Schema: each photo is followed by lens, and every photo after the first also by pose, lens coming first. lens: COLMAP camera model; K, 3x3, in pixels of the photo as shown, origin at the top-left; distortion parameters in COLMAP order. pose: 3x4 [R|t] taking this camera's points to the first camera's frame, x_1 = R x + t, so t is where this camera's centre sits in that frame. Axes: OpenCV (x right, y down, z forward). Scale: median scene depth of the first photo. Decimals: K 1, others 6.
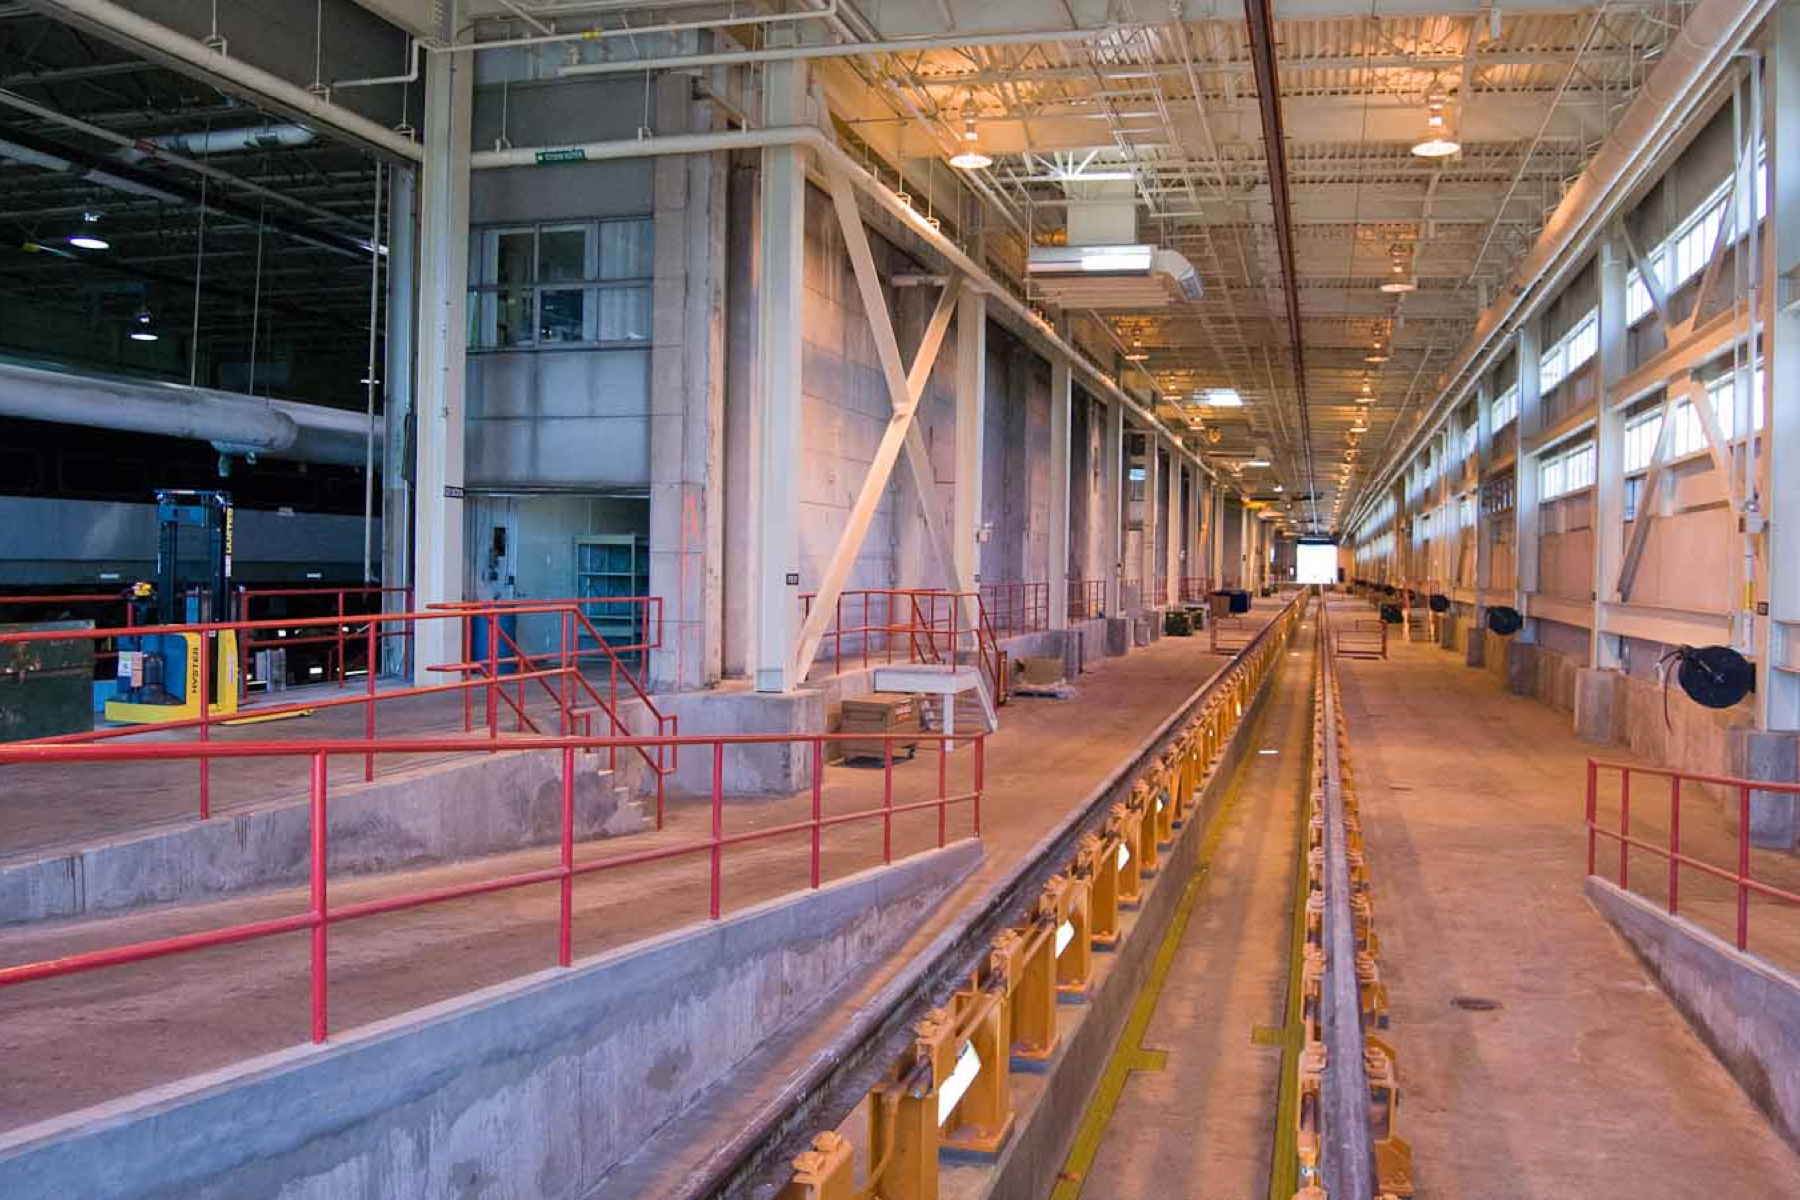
lens RADIAL K [[1521.9, 0, 901.4], [0, 1521.9, 593.7], [0, 0, 1]] dist [-0.047417, 0.002272]
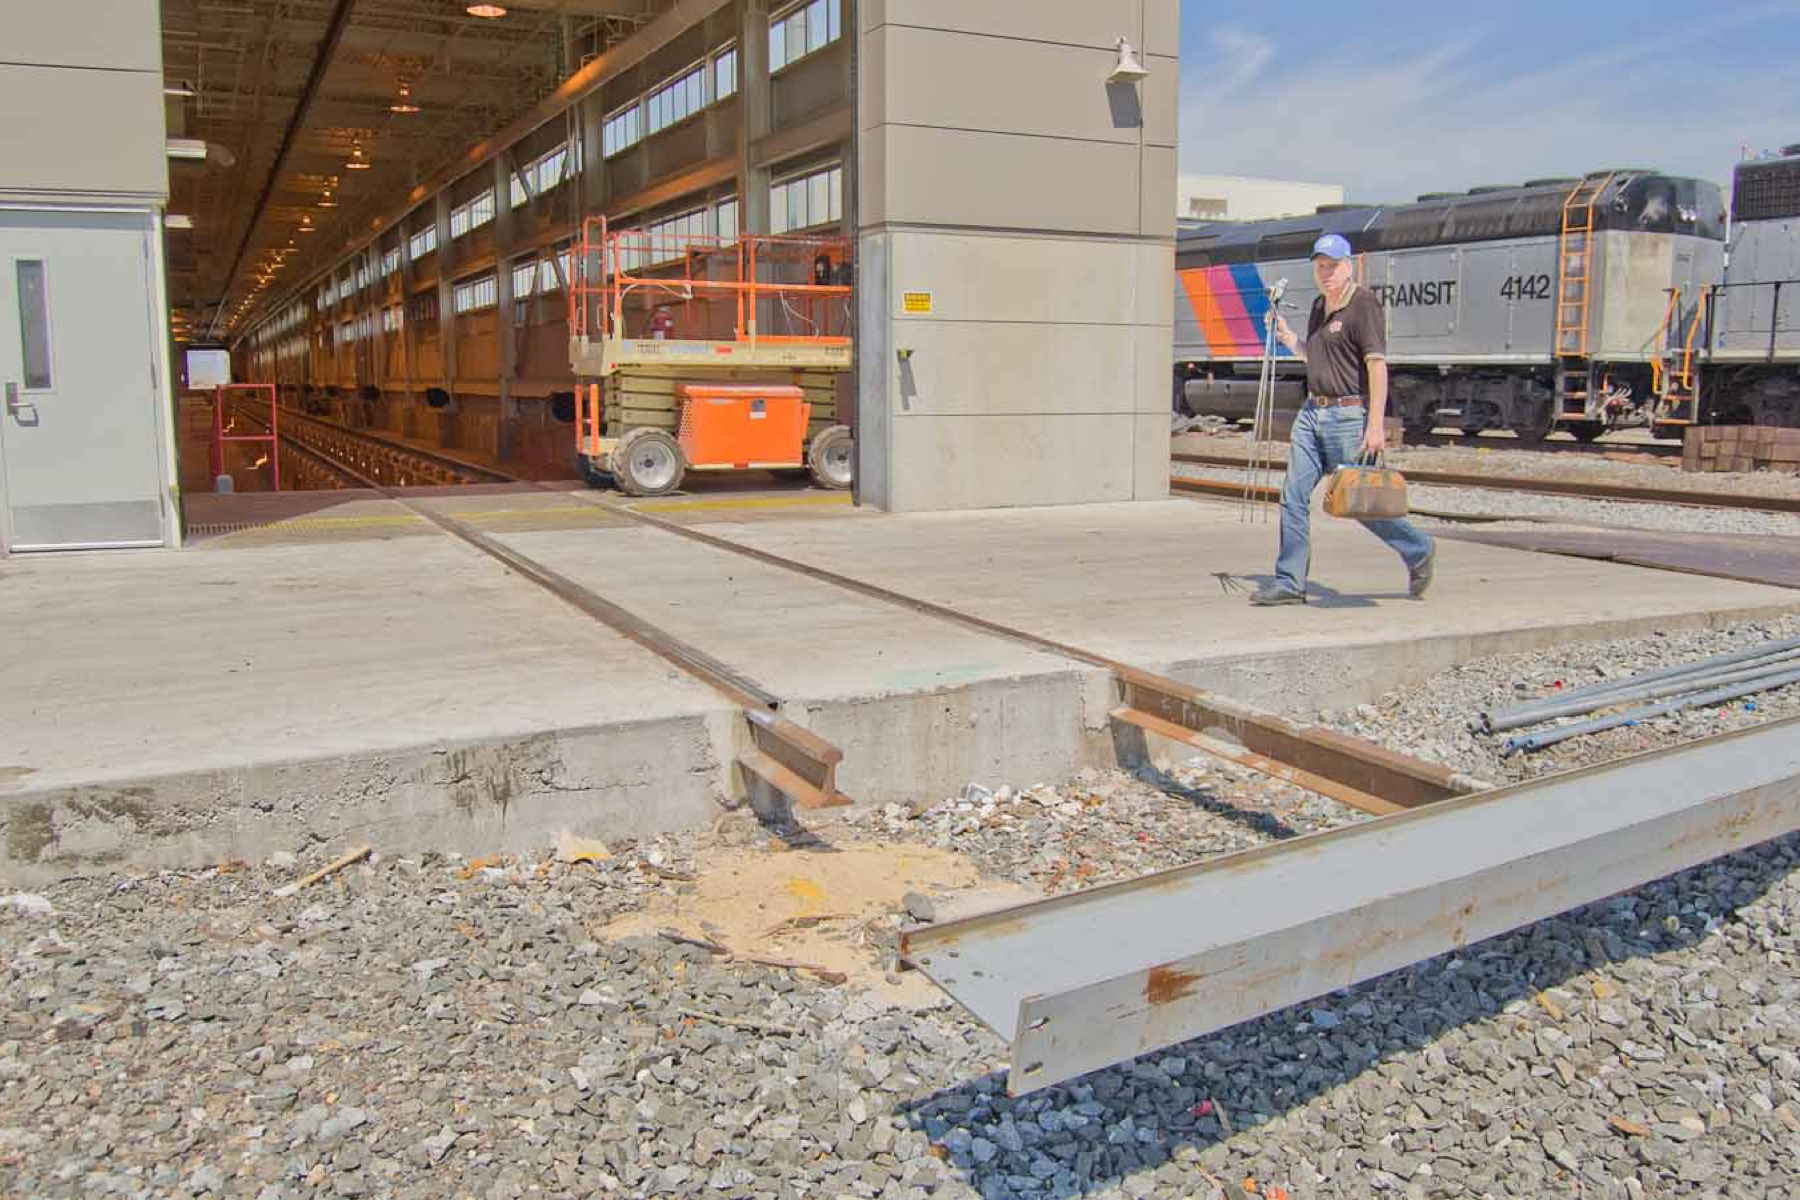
lens RADIAL K [[1521.9, 0, 900.4], [0, 1521.9, 598.2], [0, 0, 1]] dist [-0.047417, 0.002272]
pose [[0.760651, -0.107116, 0.640262, -0.208442], [0.022853, 0.990100, 0.138494, 0.017761], [-0.648758, -0.090714, 0.755568, -0.393438]]
